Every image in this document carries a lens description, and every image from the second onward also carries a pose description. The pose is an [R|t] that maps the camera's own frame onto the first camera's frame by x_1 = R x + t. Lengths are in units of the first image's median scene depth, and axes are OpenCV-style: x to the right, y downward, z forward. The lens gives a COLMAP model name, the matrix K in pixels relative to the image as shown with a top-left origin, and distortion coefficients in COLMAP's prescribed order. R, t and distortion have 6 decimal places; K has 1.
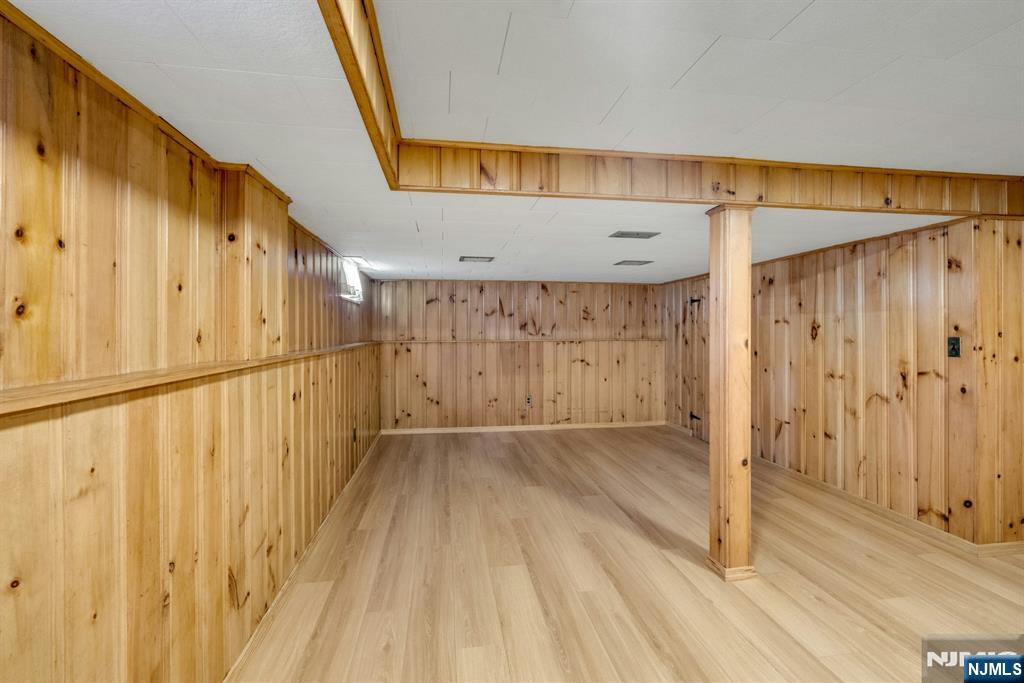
lens RADIAL K [[507.8, 0, 510.9], [0, 507.8, 330.8], [0, 0, 1]] dist [0.001044, 0.000535]
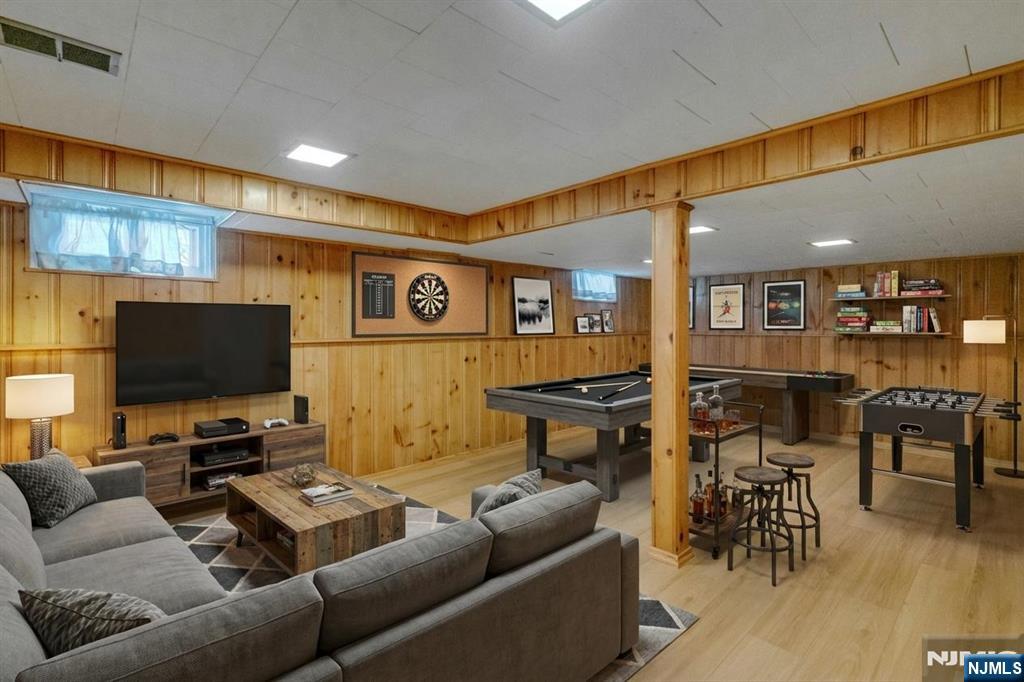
lens RADIAL K [[507.8, 0, 510.9], [0, 507.8, 330.3], [0, 0, 1]] dist [0.001044, 0.000535]
pose [[0.502599, 0.010981, -0.864450, 1.219130], [-0.001975, 0.999931, 0.011554, -0.000370], [0.864517, -0.004100, 0.502586, 0.205087]]
